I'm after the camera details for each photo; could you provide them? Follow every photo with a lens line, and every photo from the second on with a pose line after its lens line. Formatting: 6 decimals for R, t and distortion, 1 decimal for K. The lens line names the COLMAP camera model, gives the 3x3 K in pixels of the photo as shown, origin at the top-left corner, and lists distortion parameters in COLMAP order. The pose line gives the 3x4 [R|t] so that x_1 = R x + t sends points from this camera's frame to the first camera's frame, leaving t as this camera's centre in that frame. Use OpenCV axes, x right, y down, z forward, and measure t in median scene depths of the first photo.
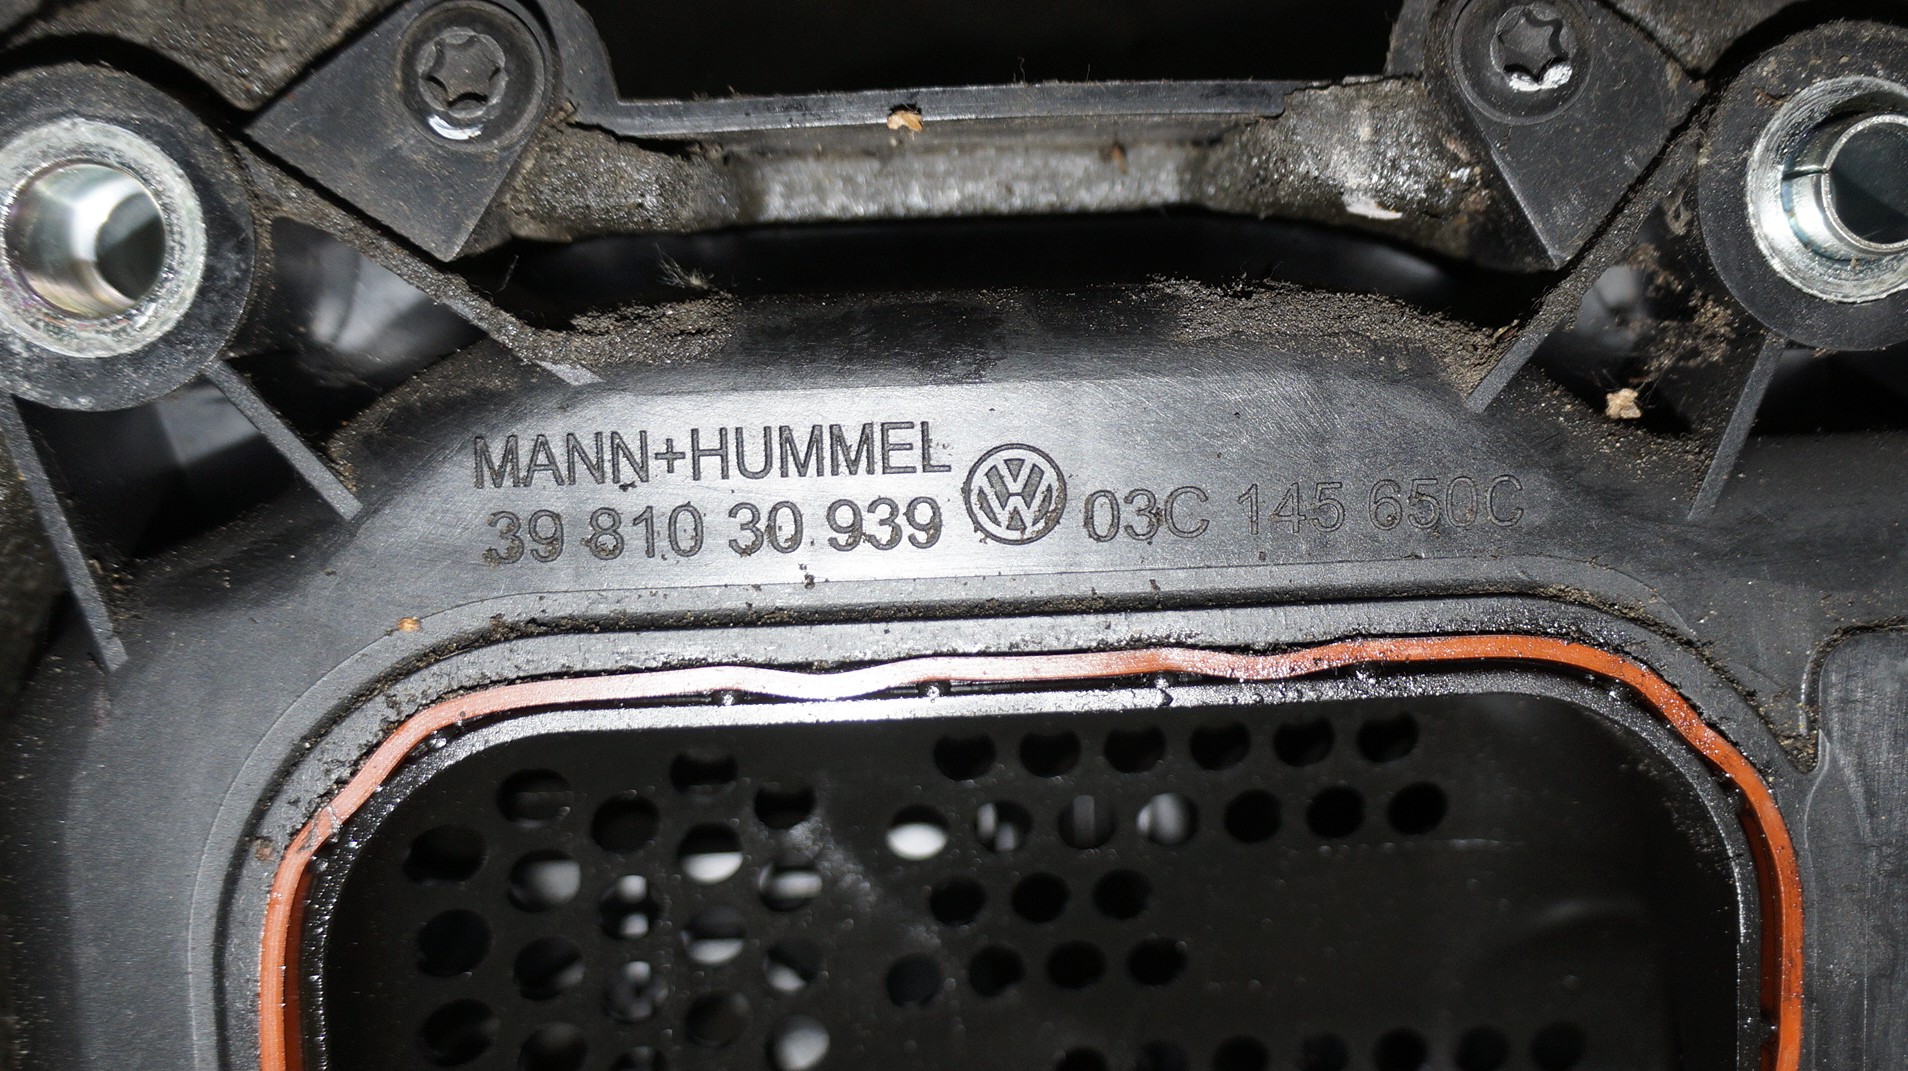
lens RADIAL K [[2171.8, 0, 953.1], [0, 2171.8, 534.9], [0, 0, 1]] dist [0.004348, 0.000000]
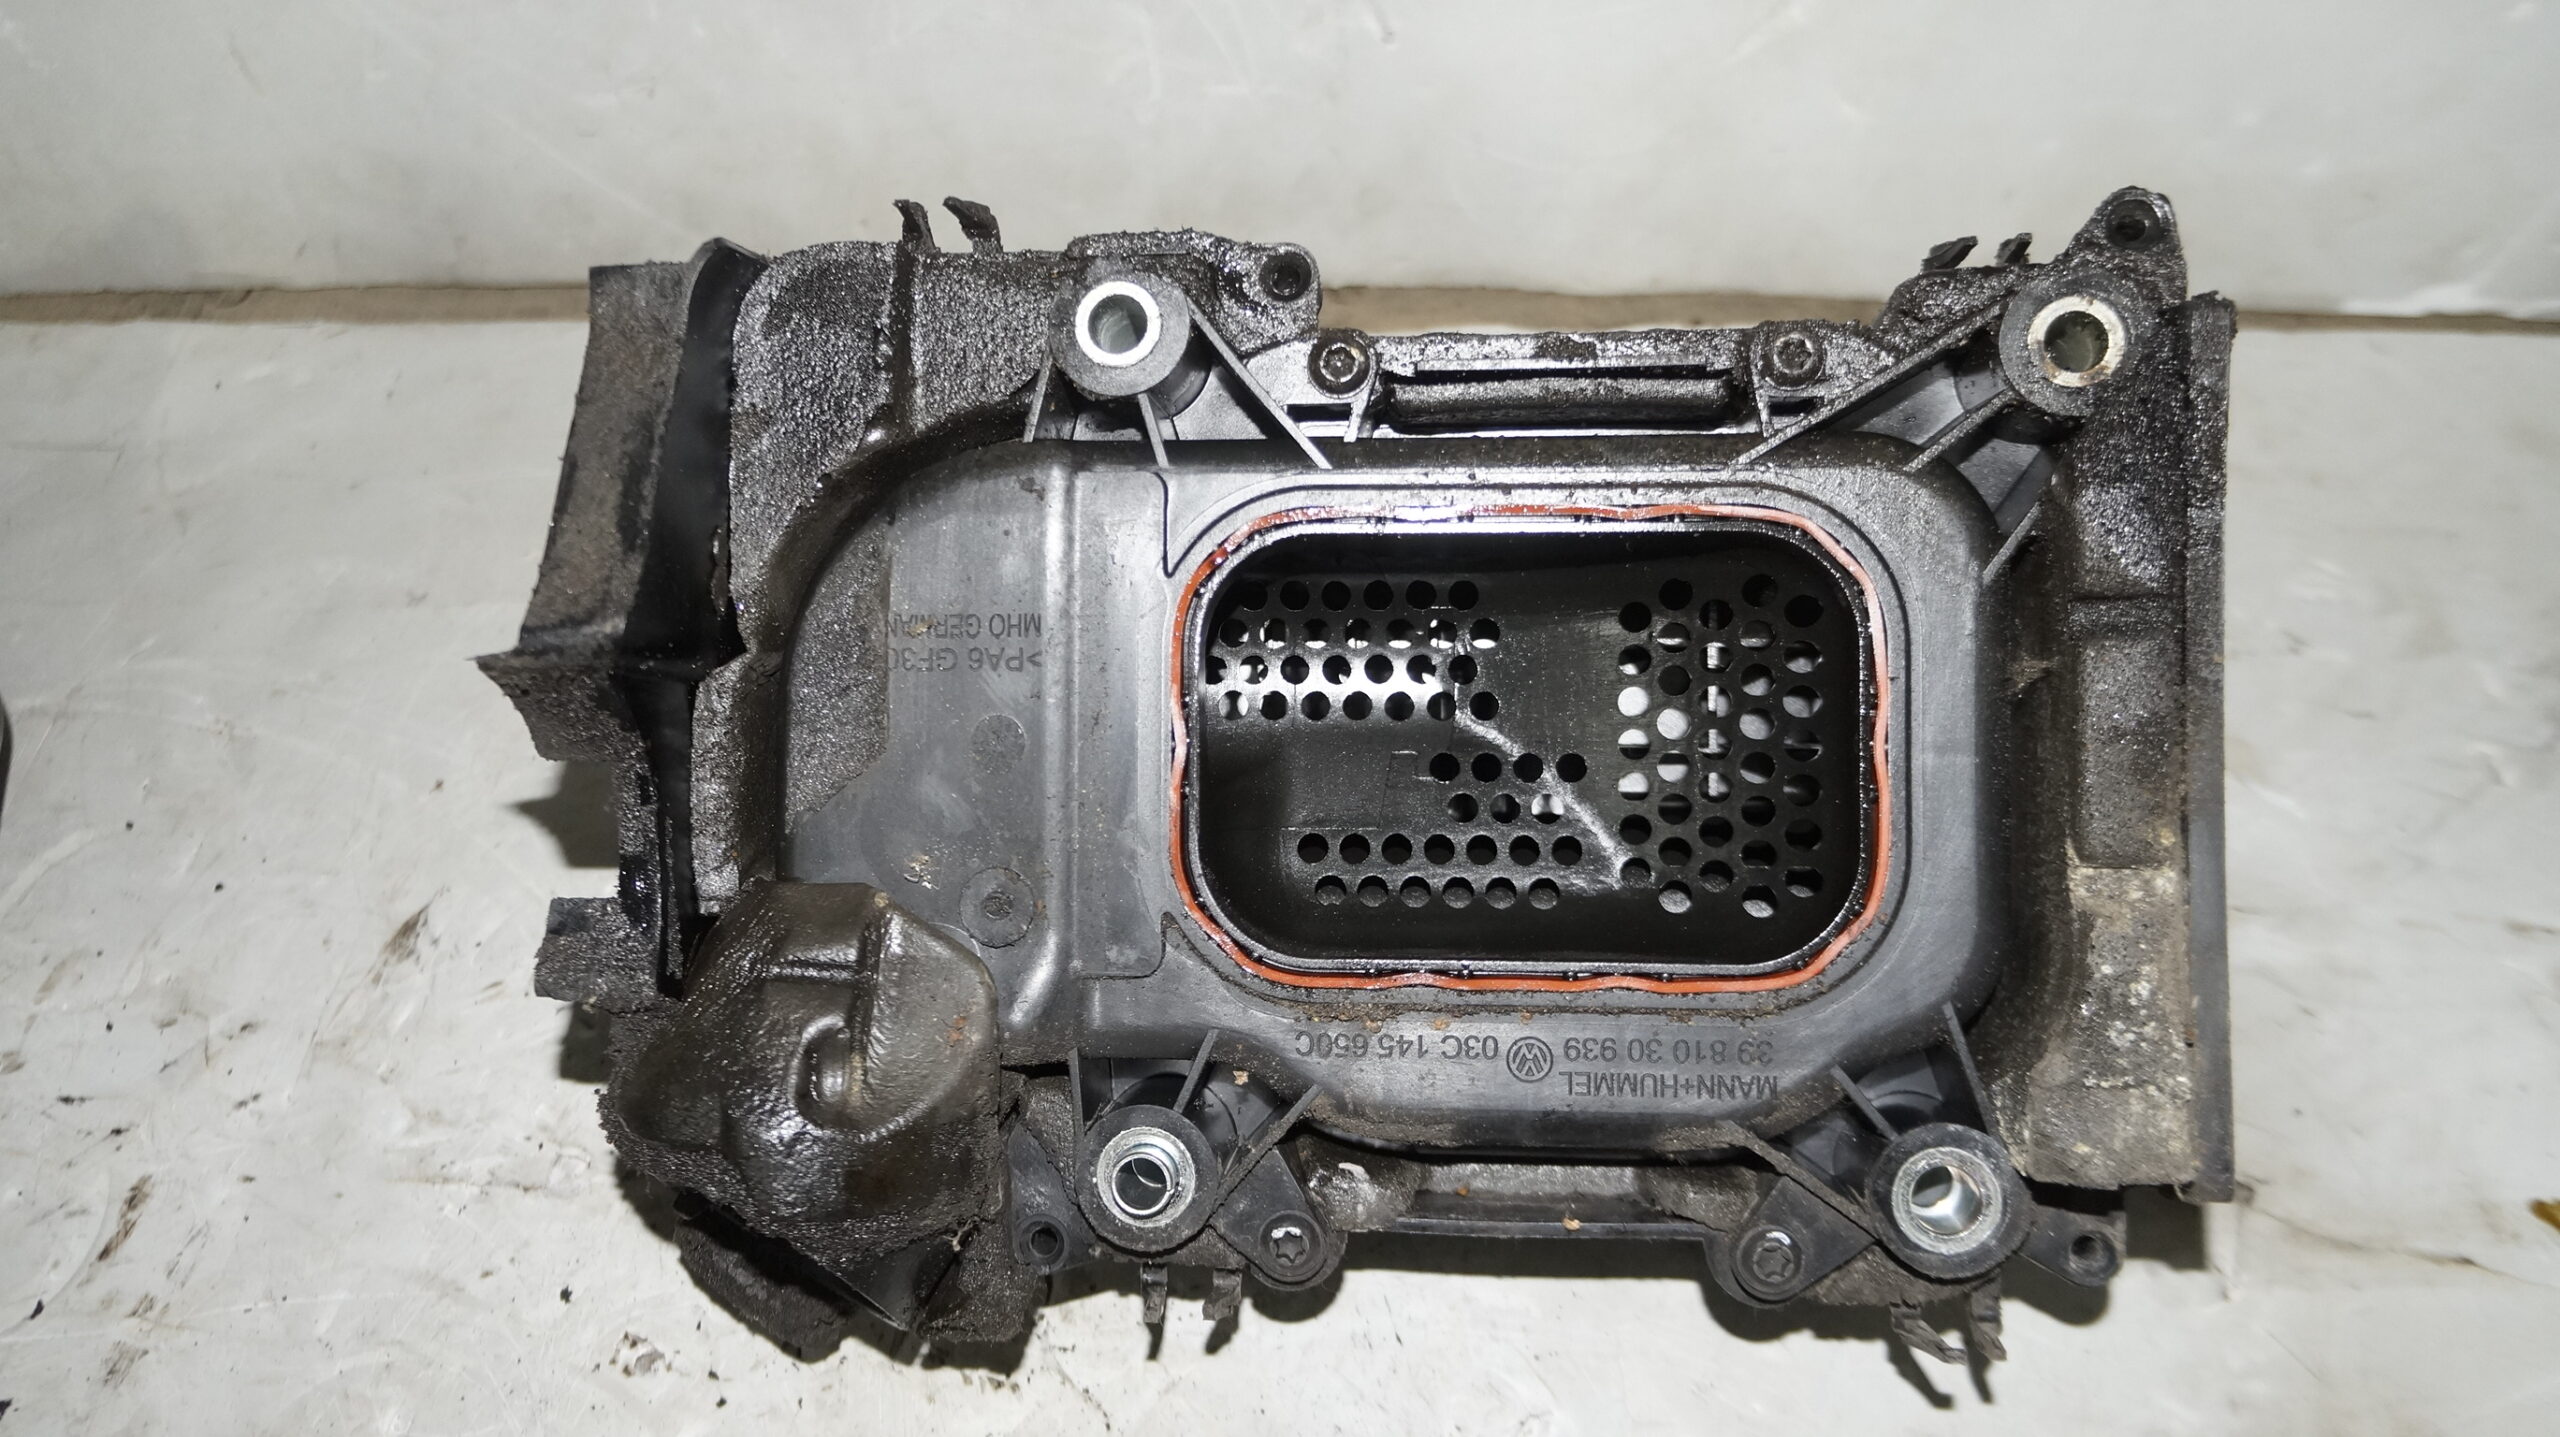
lens RADIAL K [[2139.7, 0, 1268.3], [0, 2139.7, 723.7], [0, 0, 1]] dist [0.048988, -0.042346]
pose [[-0.998531, -0.033413, 0.042653, 0.213510], [0.028896, -0.994319, -0.102448, 0.539145], [0.045834, -0.101065, 0.993824, -1.147367]]
